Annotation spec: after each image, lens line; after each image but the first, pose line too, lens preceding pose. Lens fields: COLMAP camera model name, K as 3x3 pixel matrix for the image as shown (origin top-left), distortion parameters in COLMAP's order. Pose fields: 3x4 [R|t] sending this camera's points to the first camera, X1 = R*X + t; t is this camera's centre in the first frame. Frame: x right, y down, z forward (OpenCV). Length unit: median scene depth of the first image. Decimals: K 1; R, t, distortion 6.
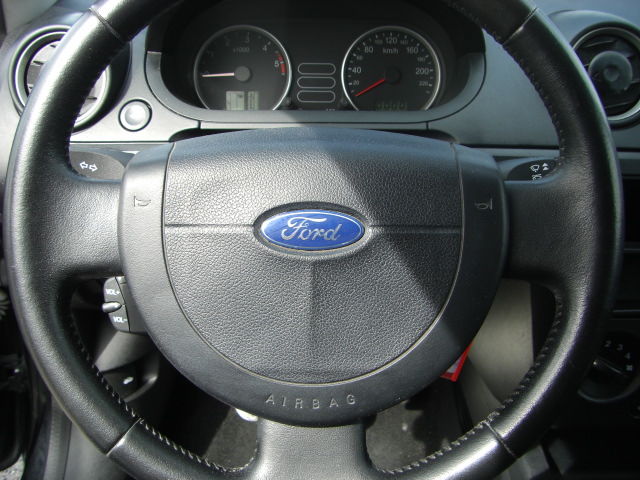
lens RADIAL K [[721.3, 0, 317.5], [0, 721.3, 239.8], [0, 0, 1]] dist [-0.147445, 0.000000]
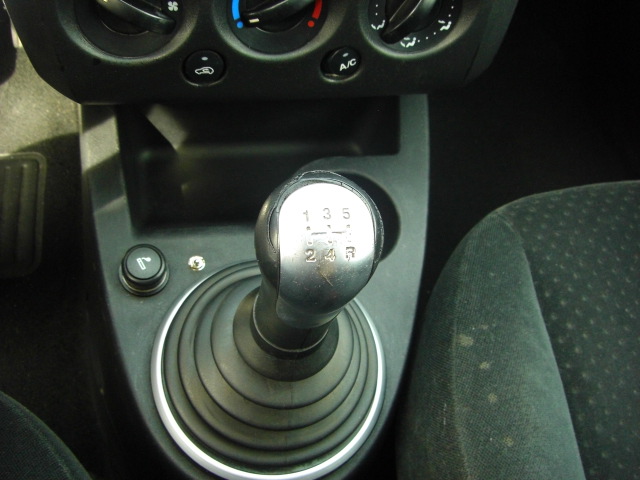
lens RADIAL K [[721.3, 0, 314.0], [0, 721.3, 238.9], [0, 0, 1]] dist [-0.147445, 0.000000]
pose [[0.975008, -0.079786, 0.207347, 0.366075], [-0.032293, 0.872483, 0.487576, 0.051196], [-0.219808, -0.482087, 0.848102, 0.315245]]
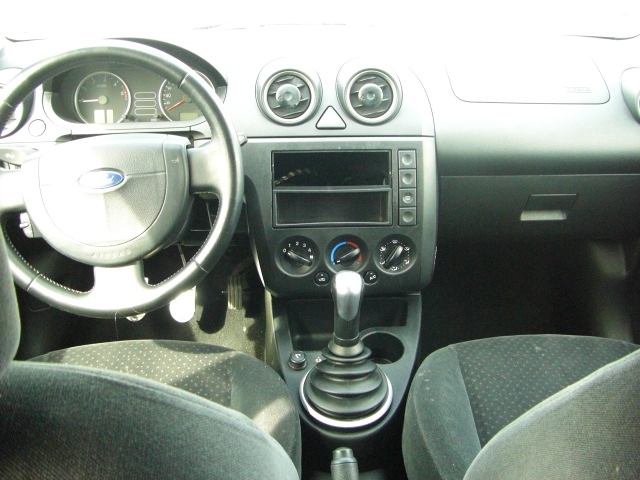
lens RADIAL K [[721.3, 0, 323.1], [0, 721.3, 238.0], [0, 0, 1]] dist [-0.147445, 0.000000]
pose [[0.997554, -0.029517, 0.063359, 0.310965], [0.028561, 0.999465, 0.015944, 0.090798], [-0.063795, -0.014096, 0.997863, -0.752090]]
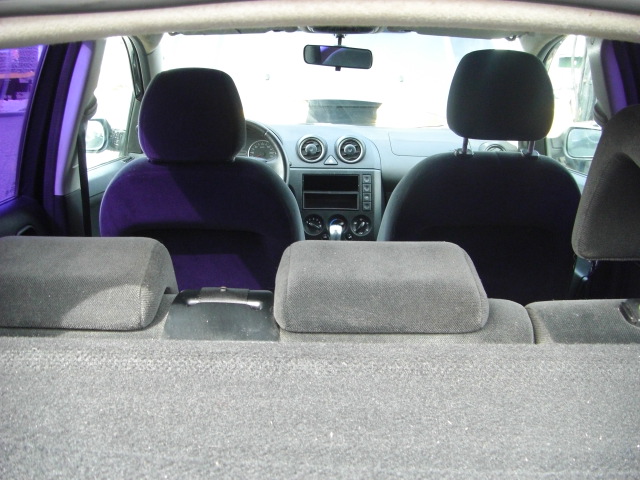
lens RADIAL K [[721.3, 0, 320.3], [0, 721.3, 239.6], [0, 0, 1]] dist [-0.147445, 0.000000]
pose [[0.999942, -0.000401, 0.010733, 0.349778], [0.002311, 0.983930, -0.178541, 0.814246], [-0.010489, 0.178556, 0.983874, -2.400782]]
